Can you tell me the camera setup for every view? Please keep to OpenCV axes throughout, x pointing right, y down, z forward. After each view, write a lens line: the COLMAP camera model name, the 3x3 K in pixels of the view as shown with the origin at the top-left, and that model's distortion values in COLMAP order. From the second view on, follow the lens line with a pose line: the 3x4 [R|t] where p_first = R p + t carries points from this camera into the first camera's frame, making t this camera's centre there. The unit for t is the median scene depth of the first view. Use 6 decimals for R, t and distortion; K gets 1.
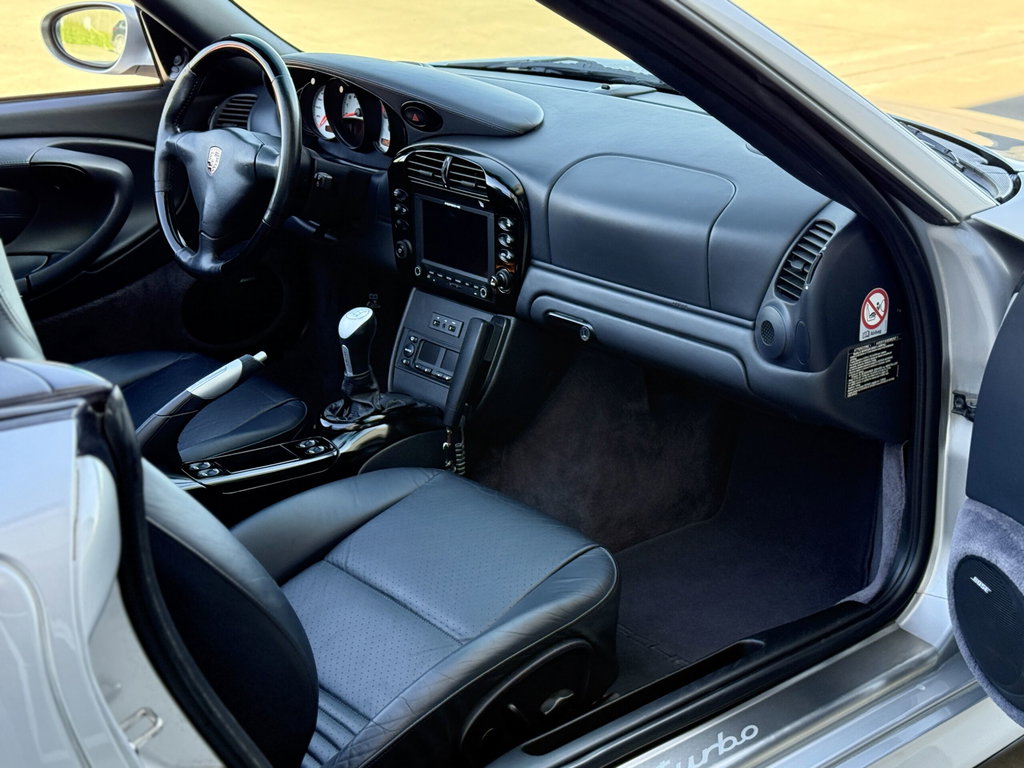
lens RADIAL K [[1533.1, 0, 514.5], [0, 1533.1, 387.3], [0, 0, 1]] dist [0.156564, -0.084432]
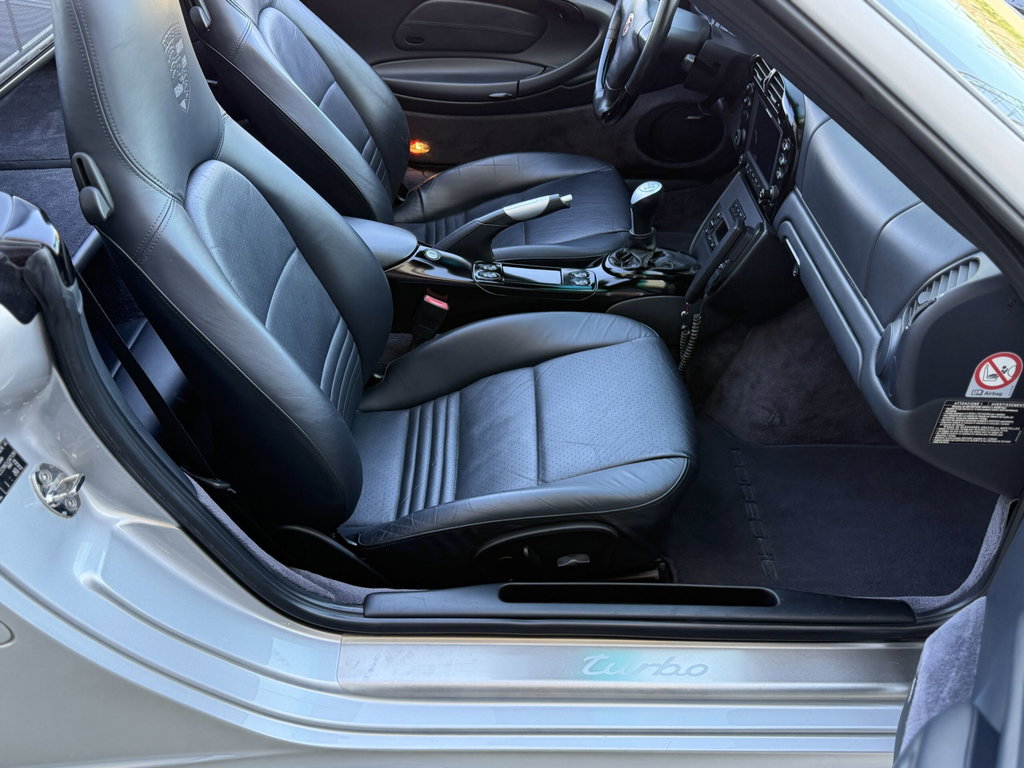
lens RADIAL K [[923.0, 0, 510.7], [0, 923.0, 405.1], [0, 0, 1]] dist [0.068233, -0.010521]
pose [[0.769696, 0.415638, -0.484575, 0.283526], [-0.246321, 0.893606, 0.375225, -0.166623], [0.588977, -0.169448, 0.790185, 0.385386]]
